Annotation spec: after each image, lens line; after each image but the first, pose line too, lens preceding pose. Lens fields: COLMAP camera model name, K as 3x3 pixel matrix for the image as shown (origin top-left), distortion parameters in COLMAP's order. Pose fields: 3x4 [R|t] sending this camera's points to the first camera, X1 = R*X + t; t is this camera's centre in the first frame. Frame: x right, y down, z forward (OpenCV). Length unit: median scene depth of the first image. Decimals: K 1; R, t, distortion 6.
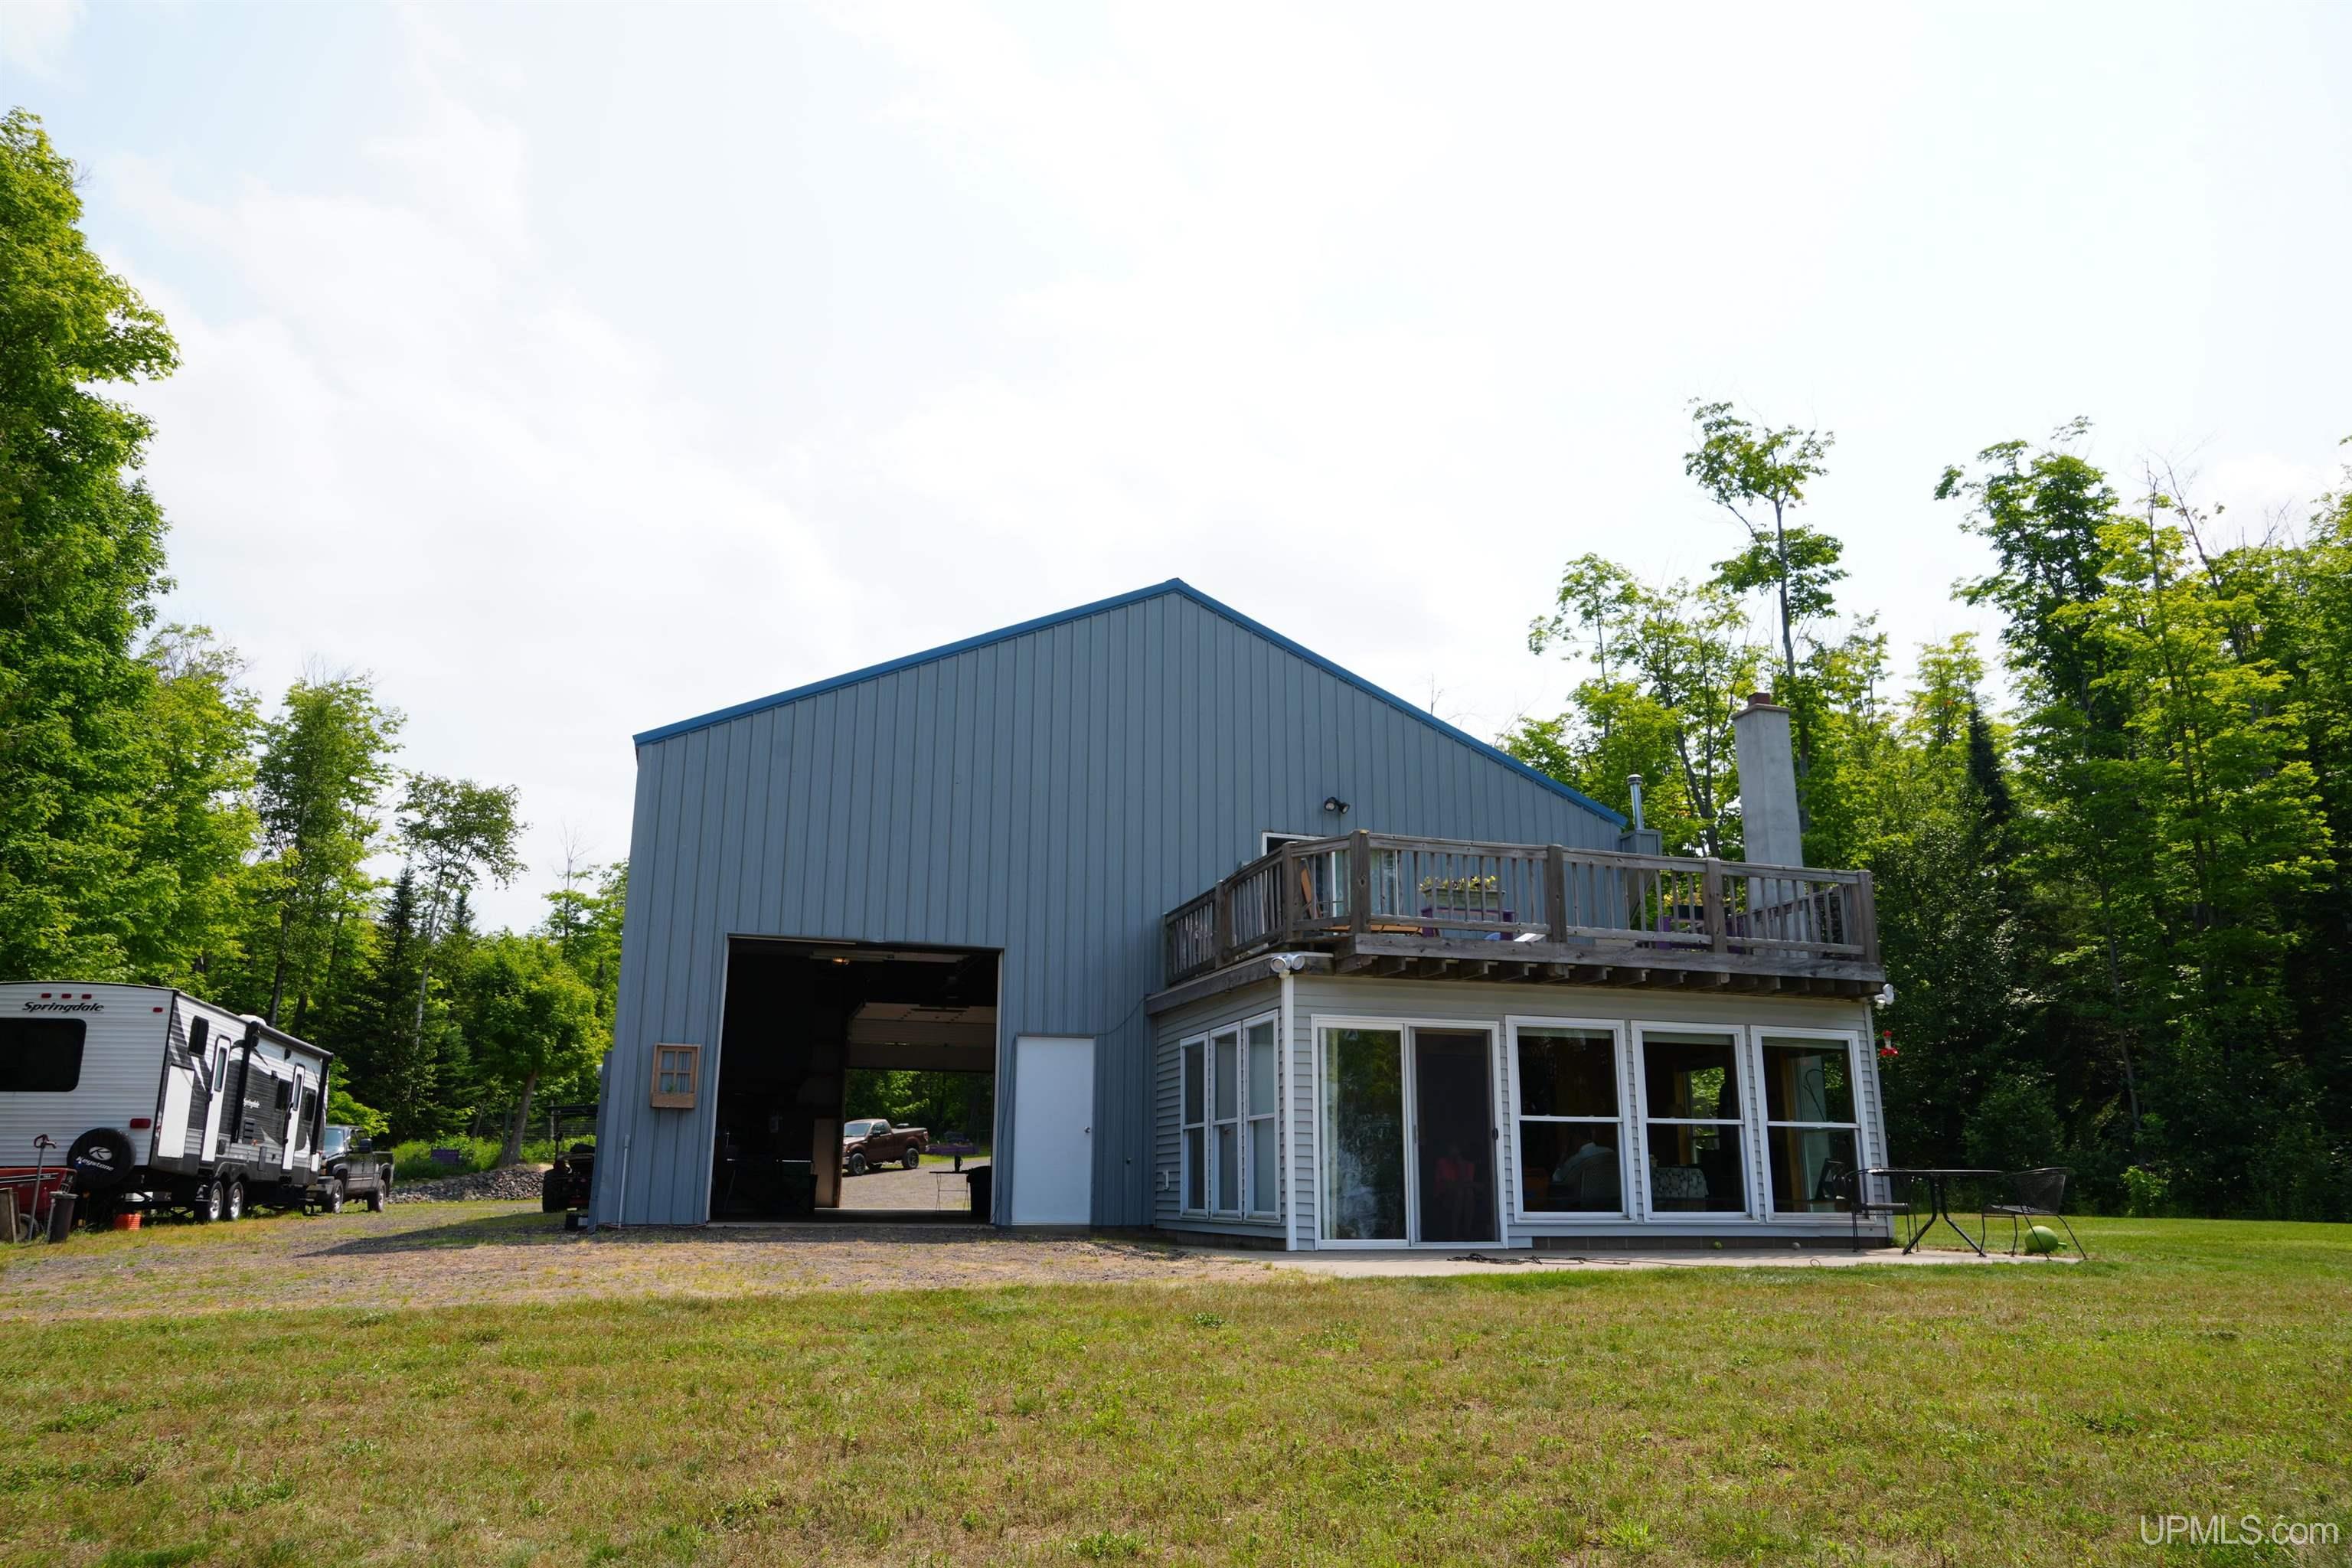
lens RADIAL K [[1568.6, 0, 1173.9], [0, 1568.6, 785.3], [0, 0, 1]] dist [-0.032318, 0.018196]
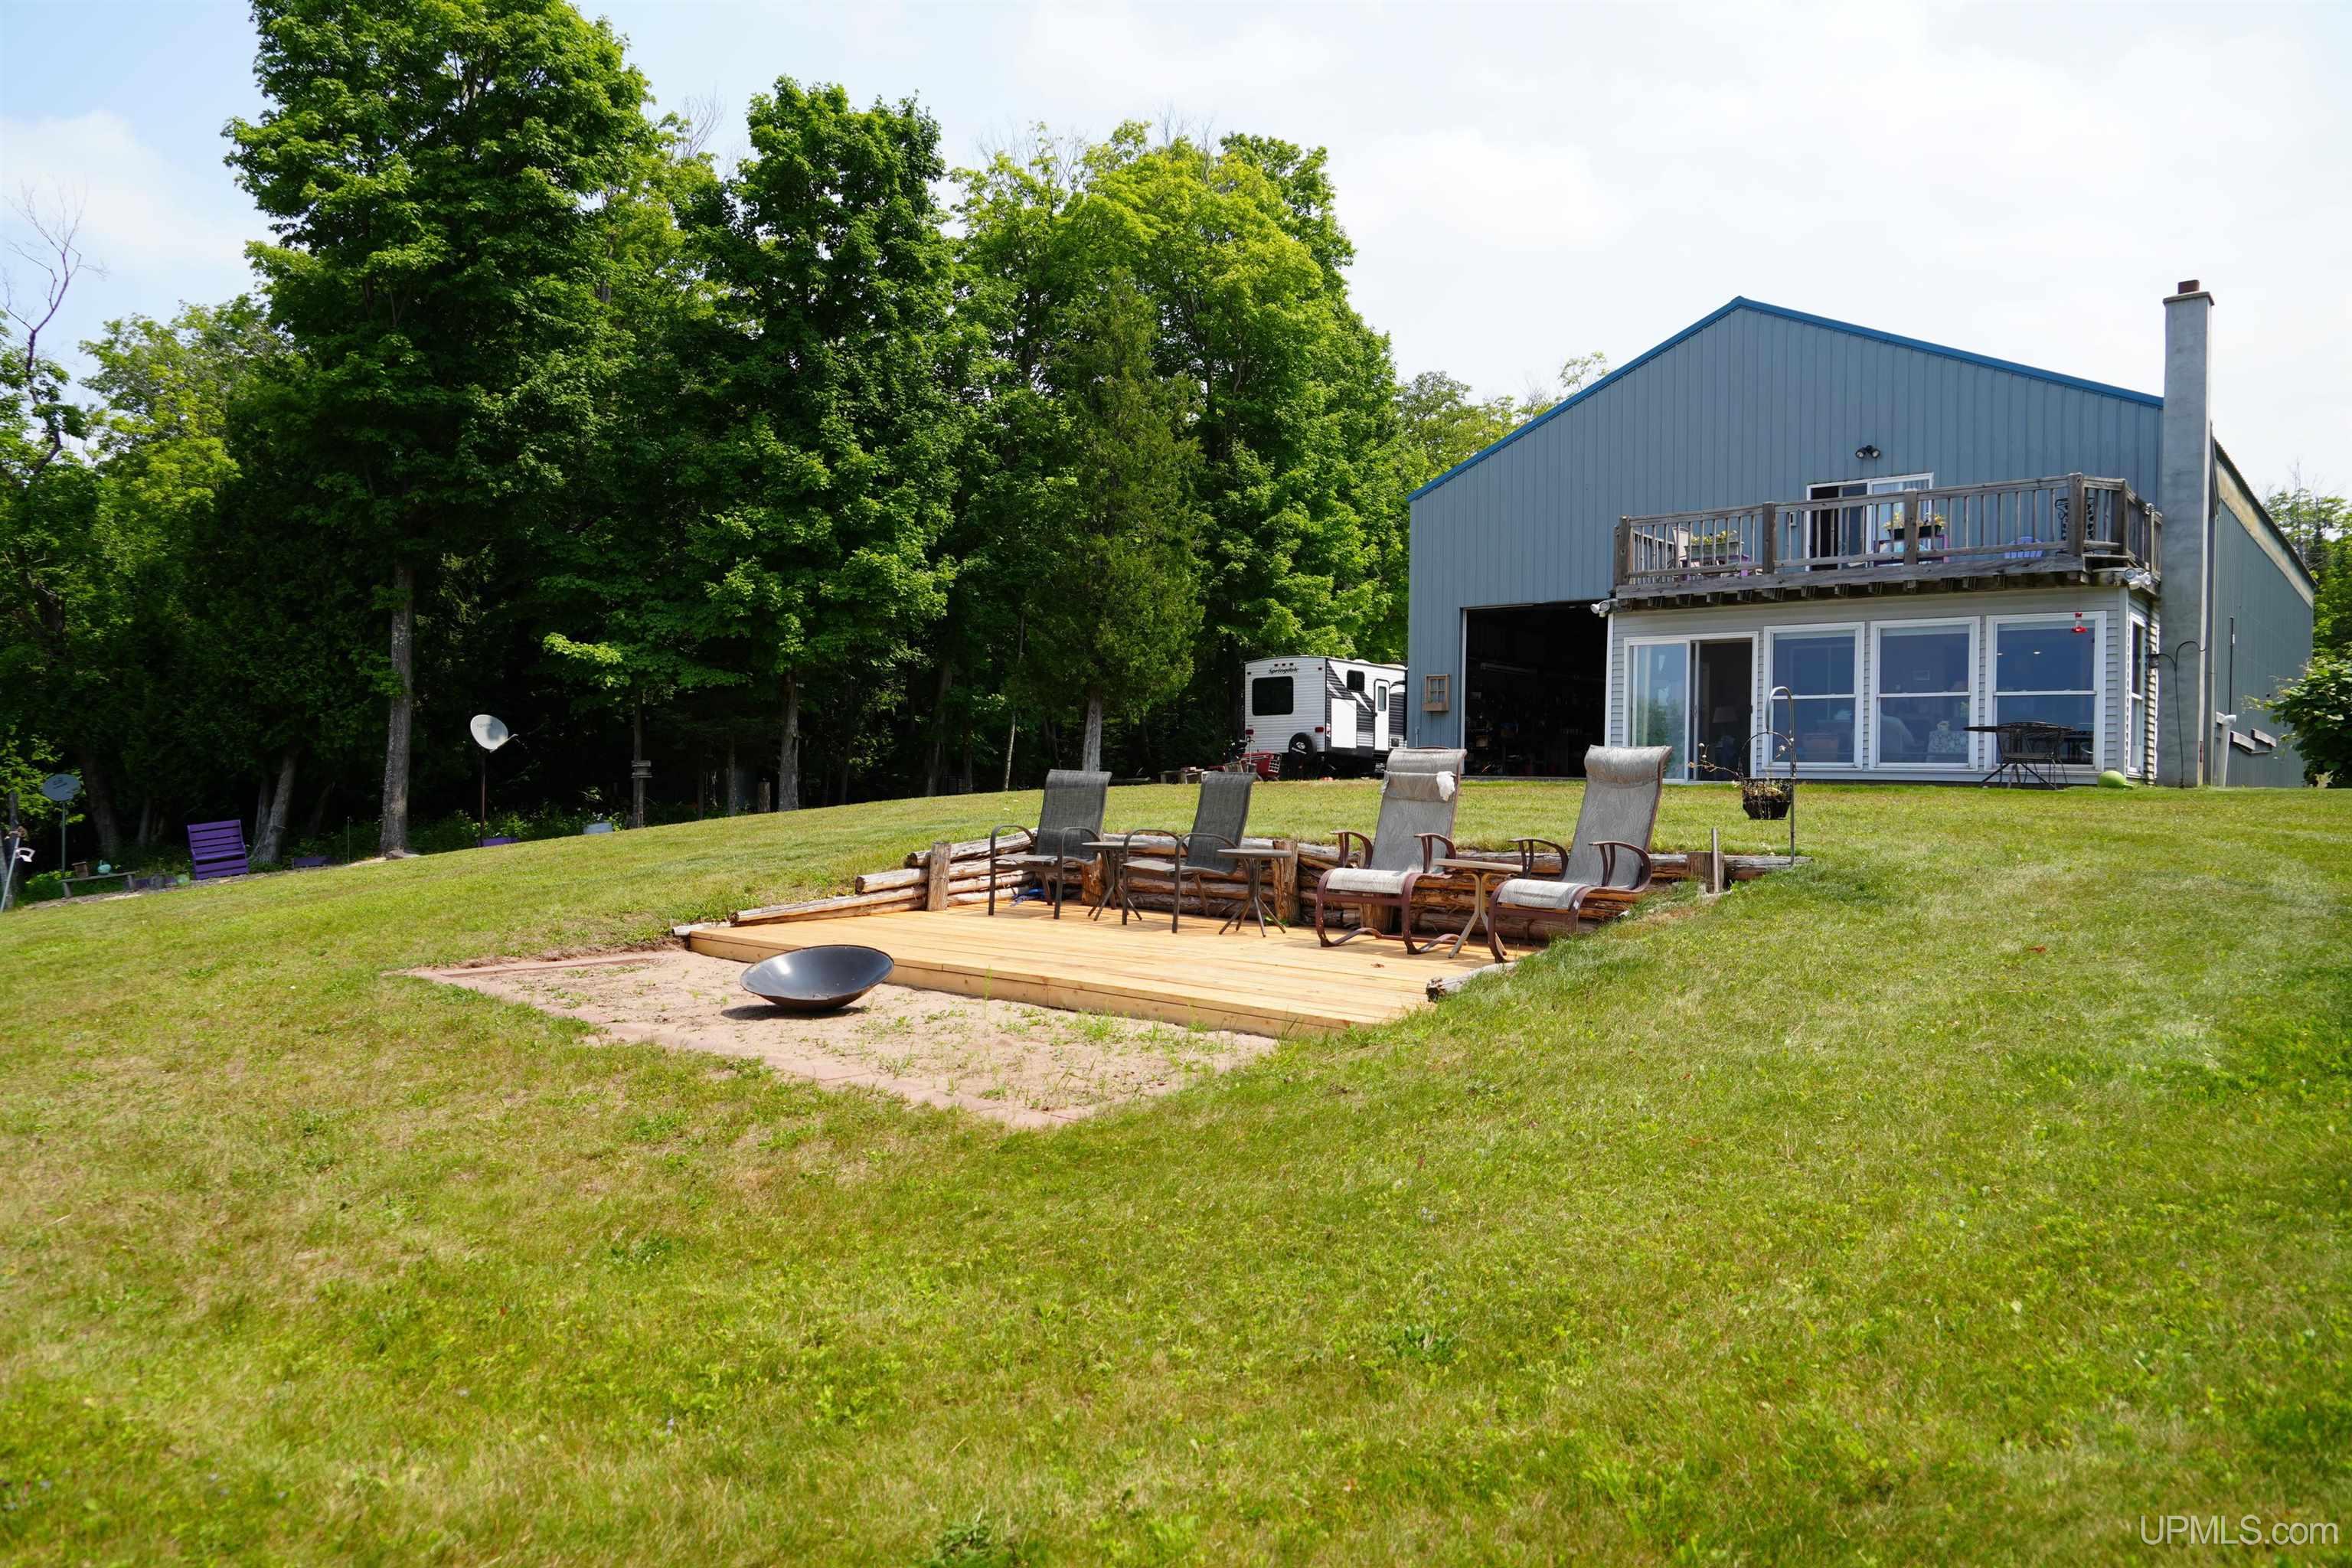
lens RADIAL K [[1568.6, 0, 1163.1], [0, 1568.6, 791.4], [0, 0, 1]] dist [-0.032318, 0.018196]
pose [[0.539974, 0.008877, -0.841635, 0.955740], [0.199800, 0.970011, 0.138418, -0.009905], [0.817623, -0.242901, 0.522007, -0.182719]]
